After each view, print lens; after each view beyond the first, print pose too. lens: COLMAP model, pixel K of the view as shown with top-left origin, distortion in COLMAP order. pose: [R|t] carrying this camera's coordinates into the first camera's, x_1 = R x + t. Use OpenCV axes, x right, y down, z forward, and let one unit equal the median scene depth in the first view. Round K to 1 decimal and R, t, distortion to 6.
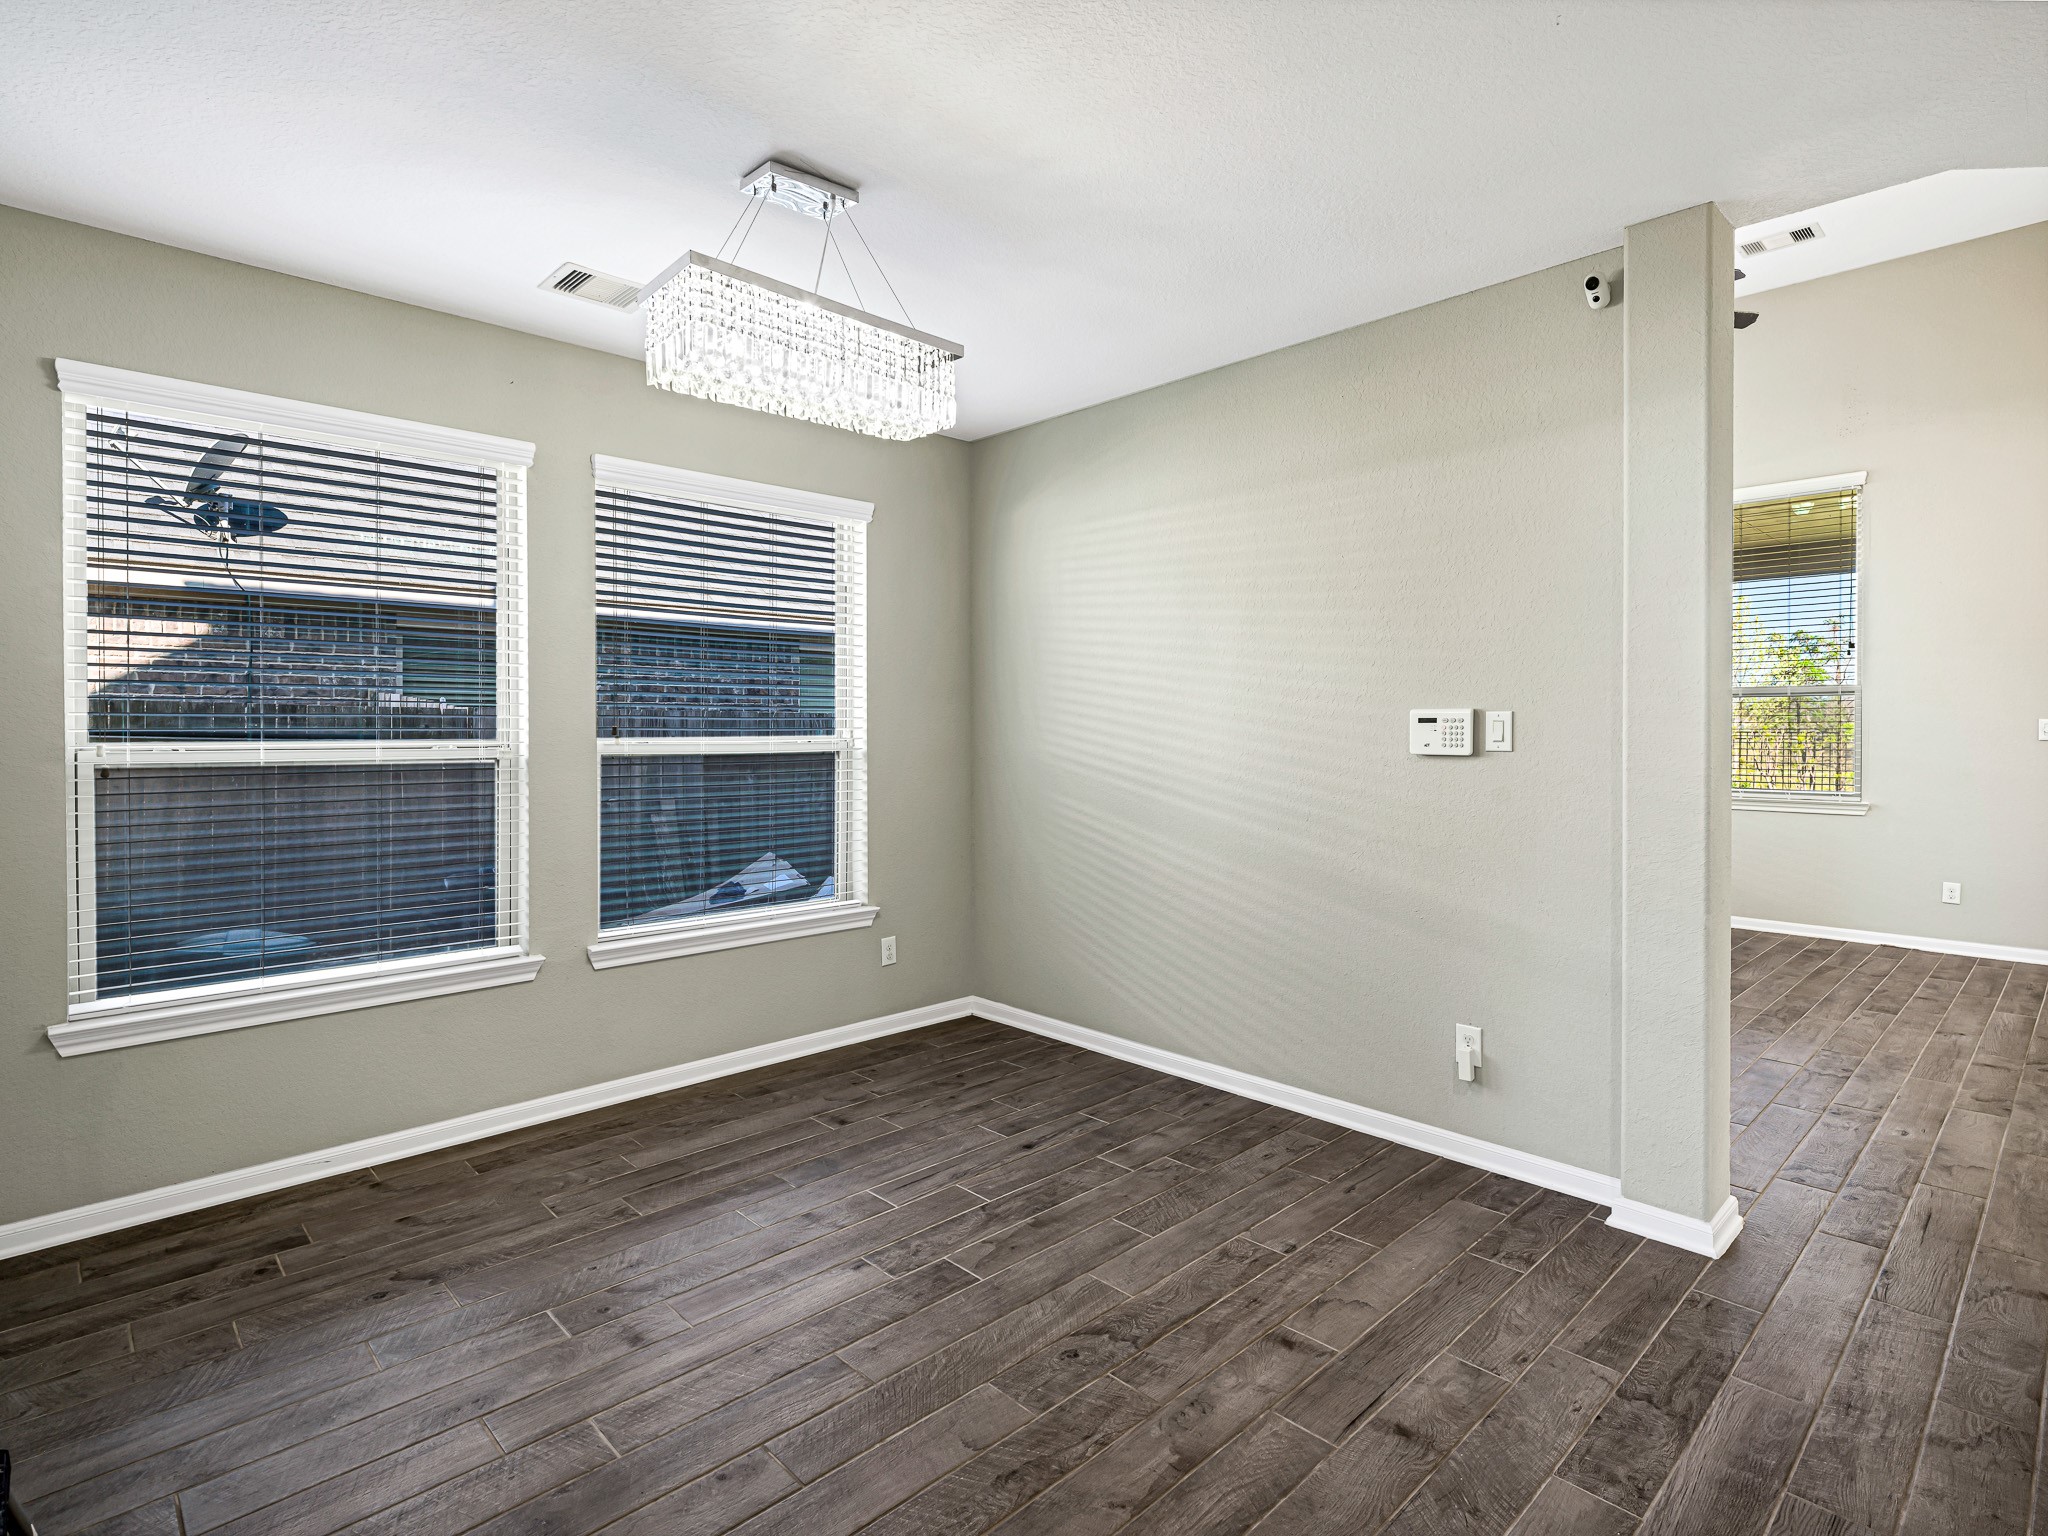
lens RADIAL K [[1045.6, 0, 1011.2], [0, 1045.6, 738.8], [0, 0, 1]] dist [0.000598, -0.000140]
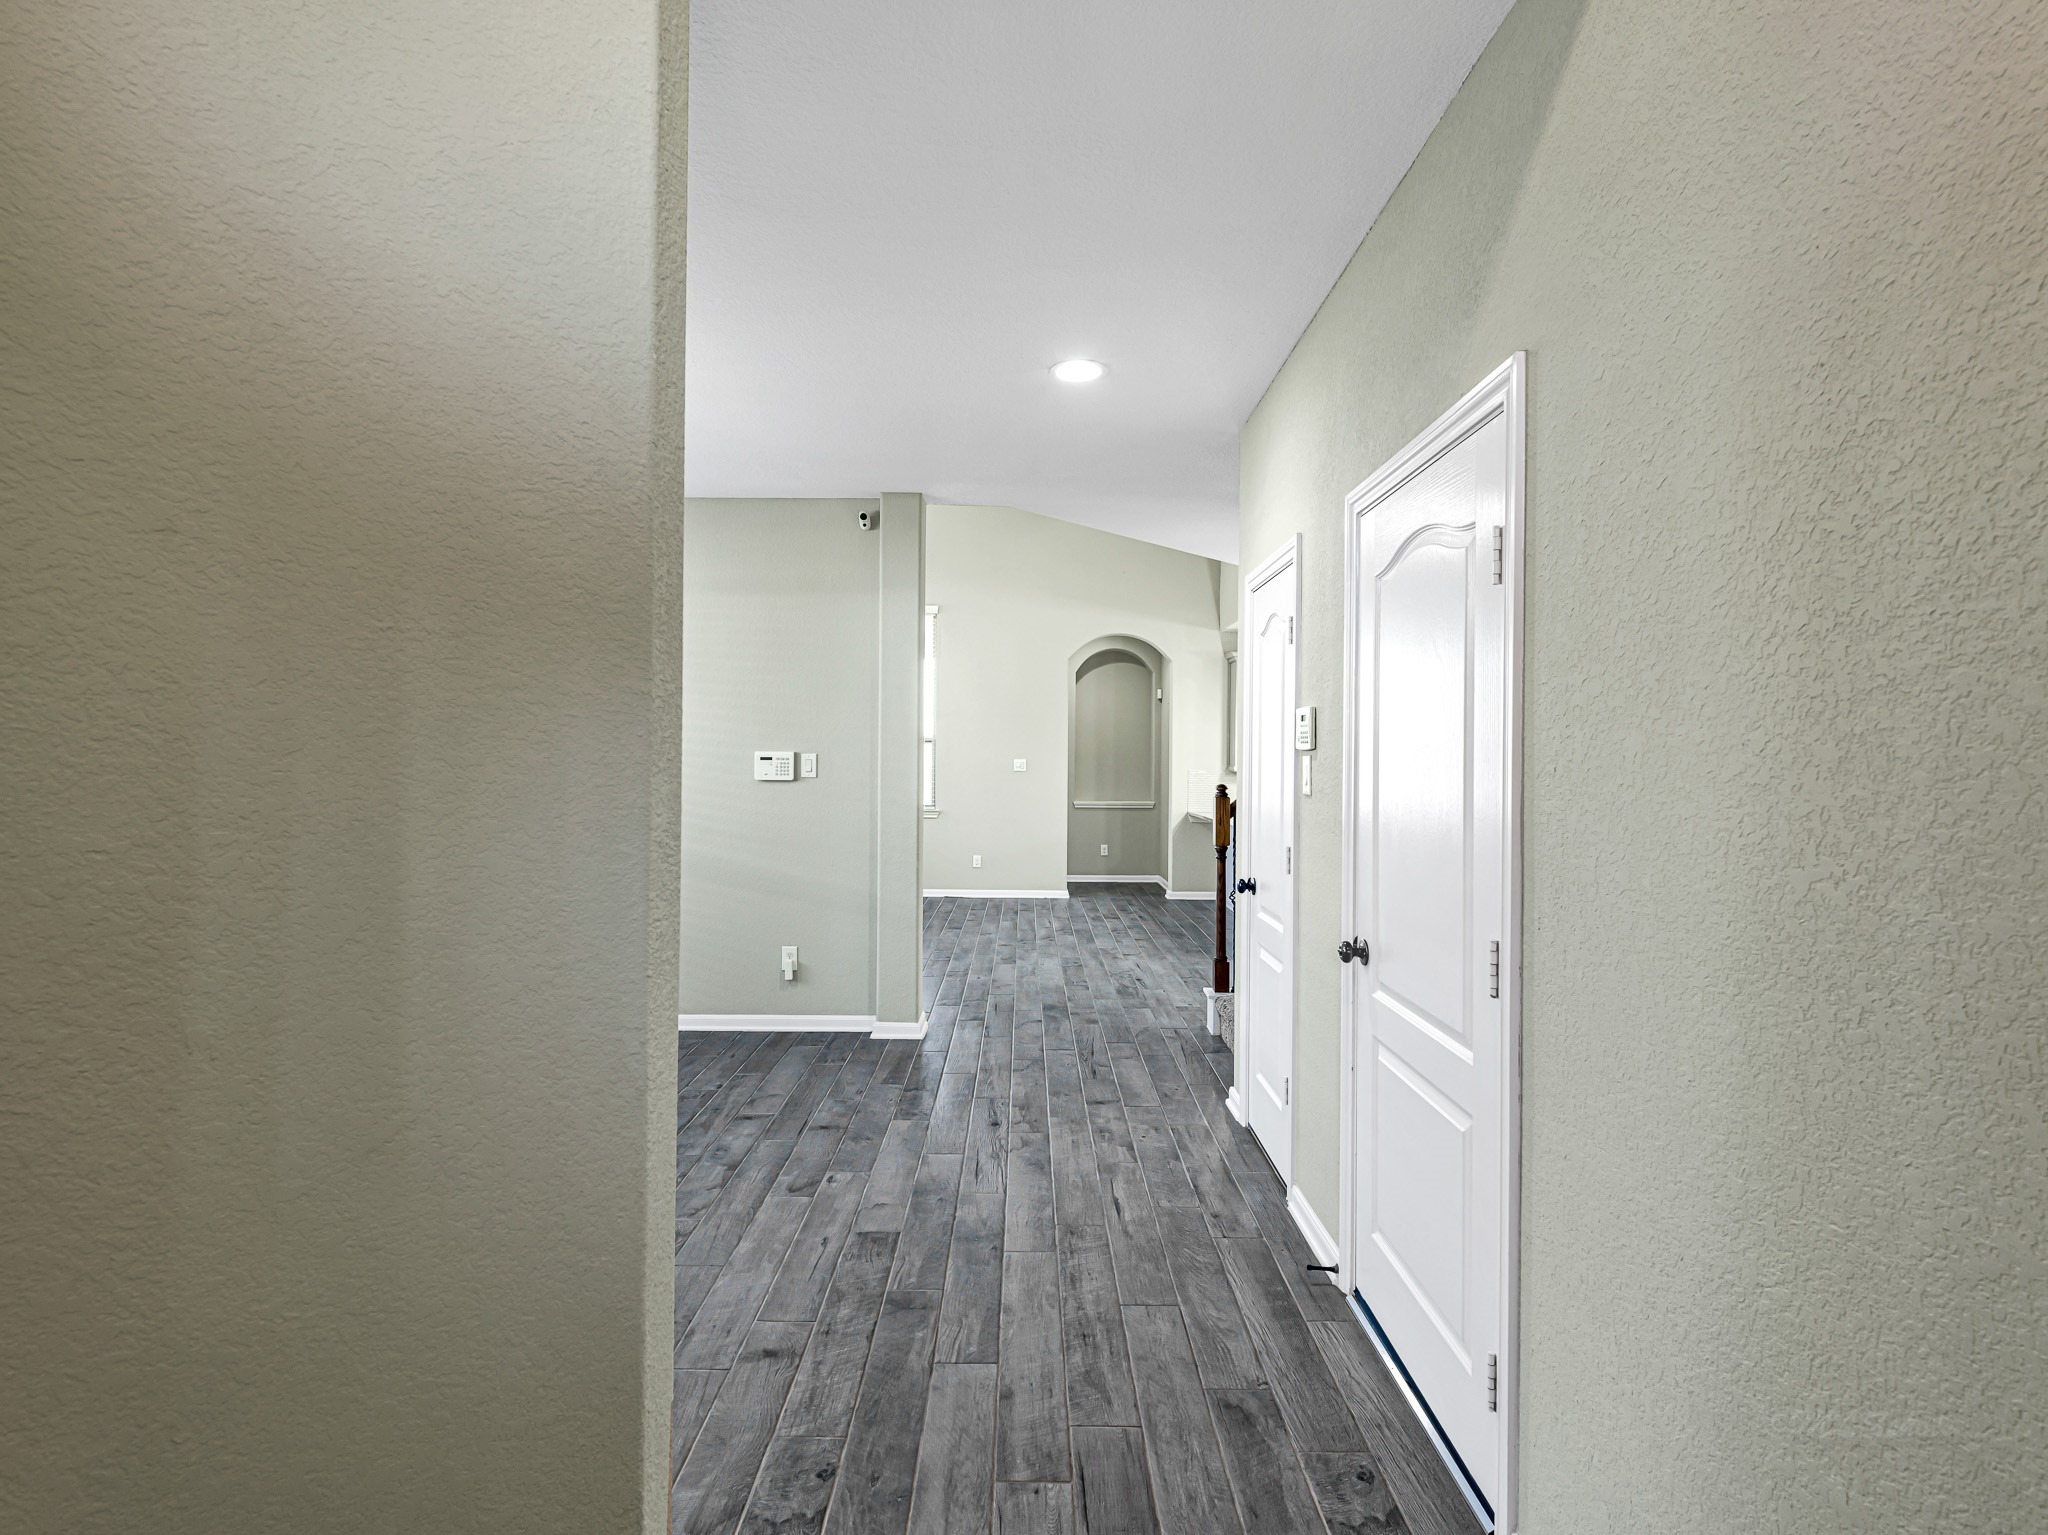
lens RADIAL K [[1008.8, 0, 1026.1], [0, 1008.8, 761.1], [0, 0, 1]] dist [0.000247, -0.000067]
pose [[0.685496, 0.007697, 0.728035, -0.464463], [-0.000366, 0.999948, -0.010227, 0.001883], [-0.728076, 0.006744, 0.685463, -0.352299]]
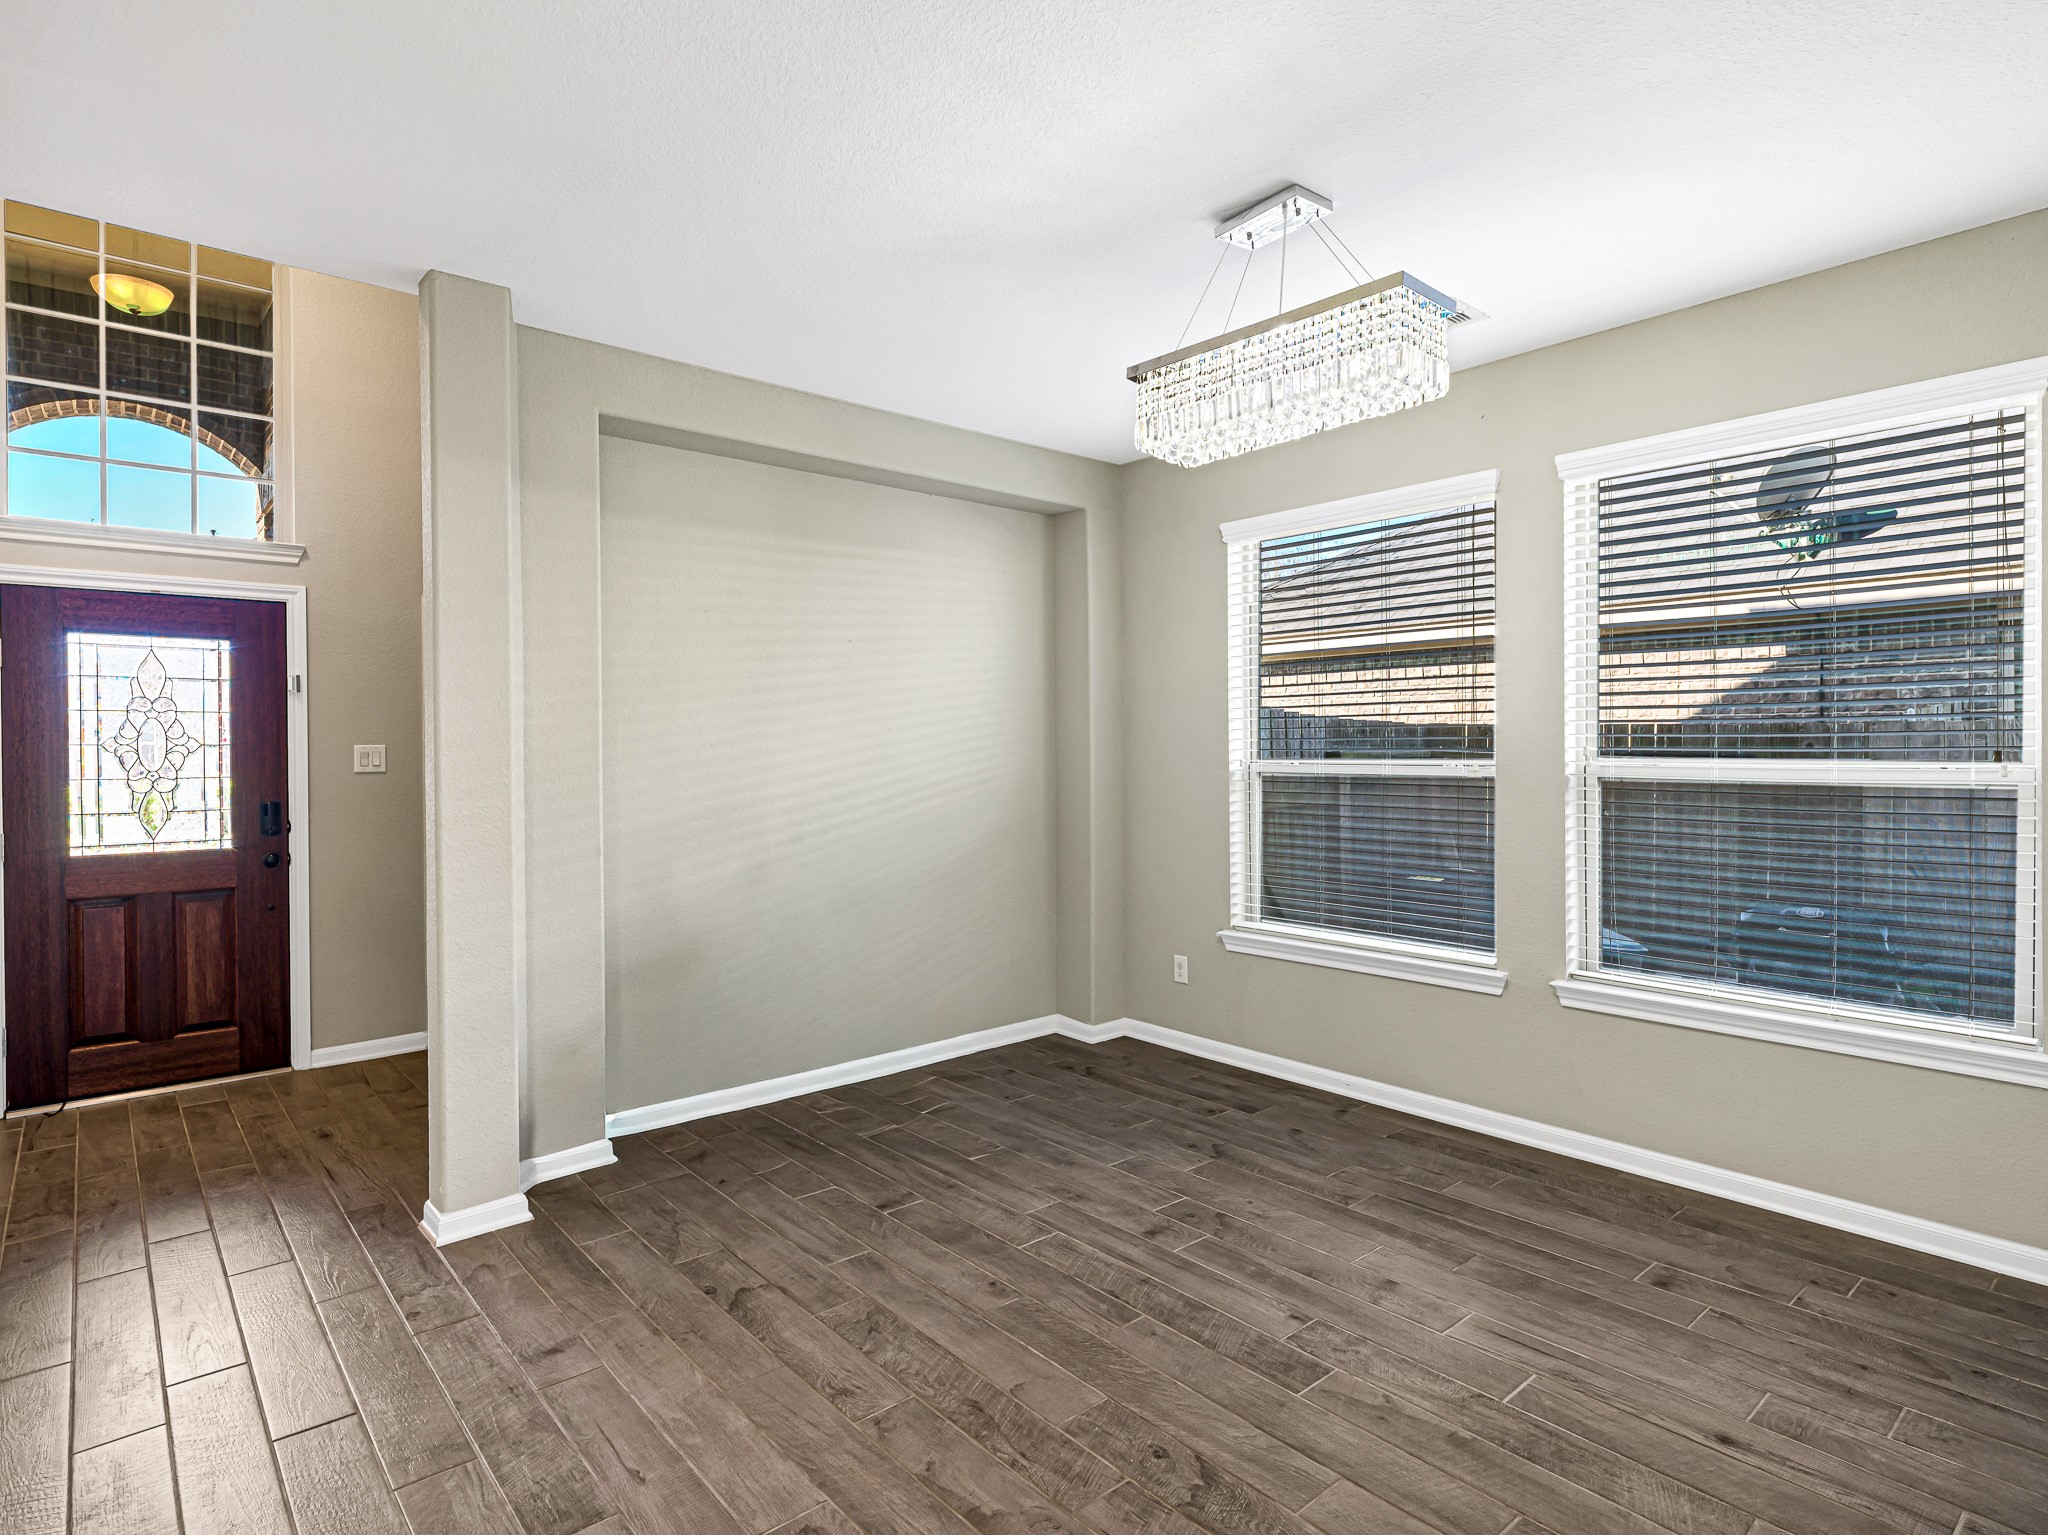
lens RADIAL K [[1087.5, 0, 1024.0], [0, 1087.5, 767.5], [0, 0, 1]] dist [-0.000240, -0.000280]
pose [[-0.047674, 0.017409, -0.998711, 0.696150], [-0.006452, 0.999822, 0.017737, -0.009328], [0.998842, 0.007289, -0.047553, 0.655789]]
